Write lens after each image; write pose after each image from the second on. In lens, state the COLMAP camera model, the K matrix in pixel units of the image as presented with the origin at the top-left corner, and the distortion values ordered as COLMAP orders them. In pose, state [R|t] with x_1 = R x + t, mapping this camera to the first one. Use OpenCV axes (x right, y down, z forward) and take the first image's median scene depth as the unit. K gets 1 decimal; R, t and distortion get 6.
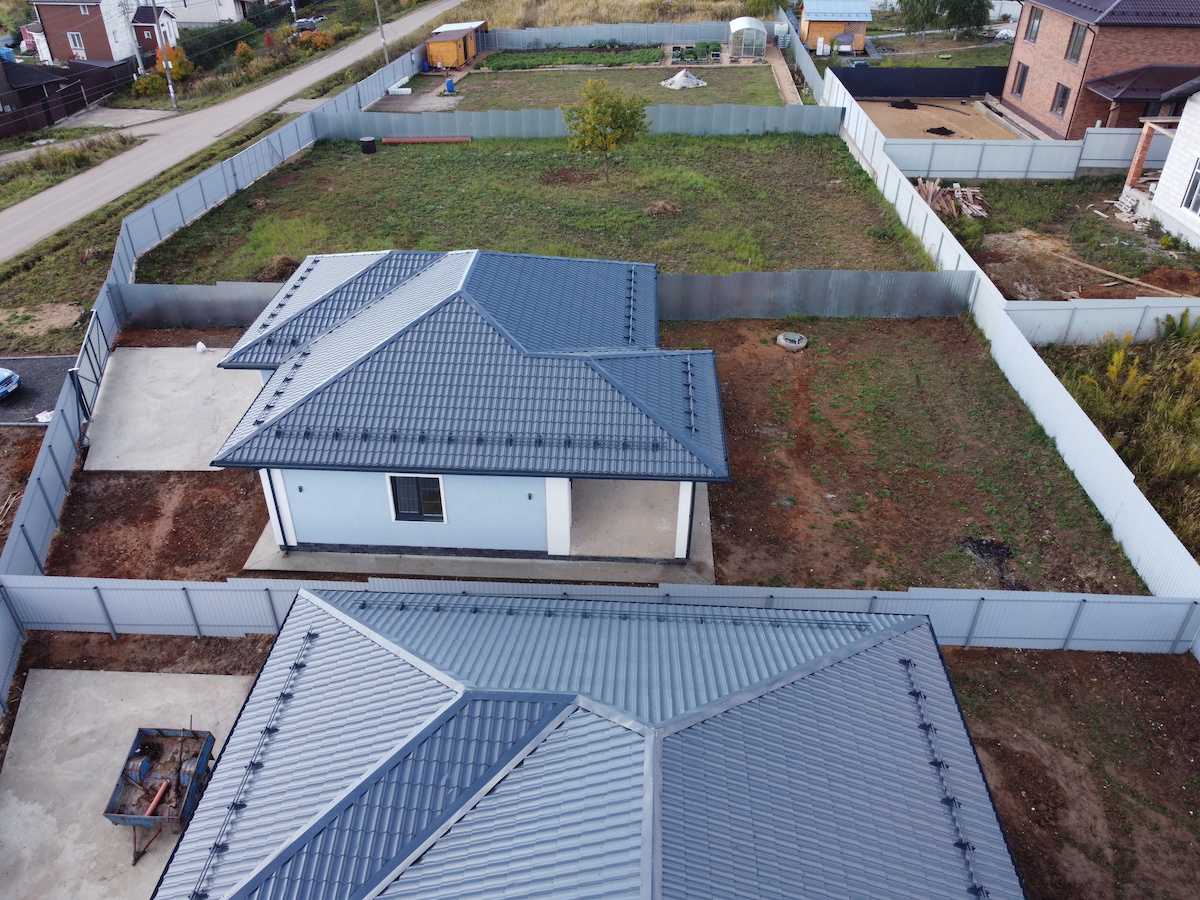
lens RADIAL K [[912.4, 0, 597.0], [0, 912.4, 454.0], [0, 0, 1]] dist [-0.001317, -0.000844]
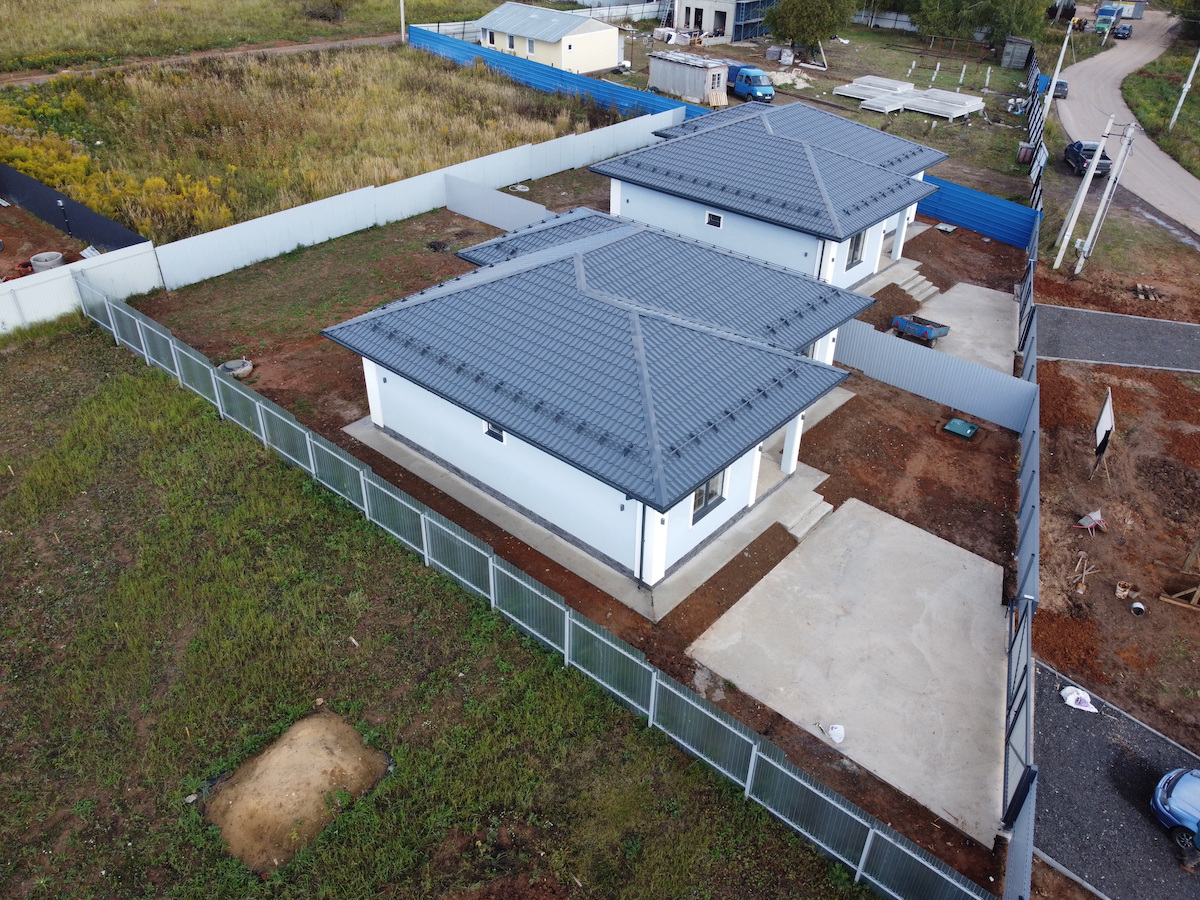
lens RADIAL K [[912.4, 0, 598.3], [0, 912.4, 453.6], [0, 0, 1]] dist [-0.001317, -0.000844]
pose [[-0.779548, -0.363015, 0.510417, -0.604825], [0.336958, 0.443879, 0.830320, -0.779722], [-0.527982, 0.819263, -0.223704, 1.184979]]
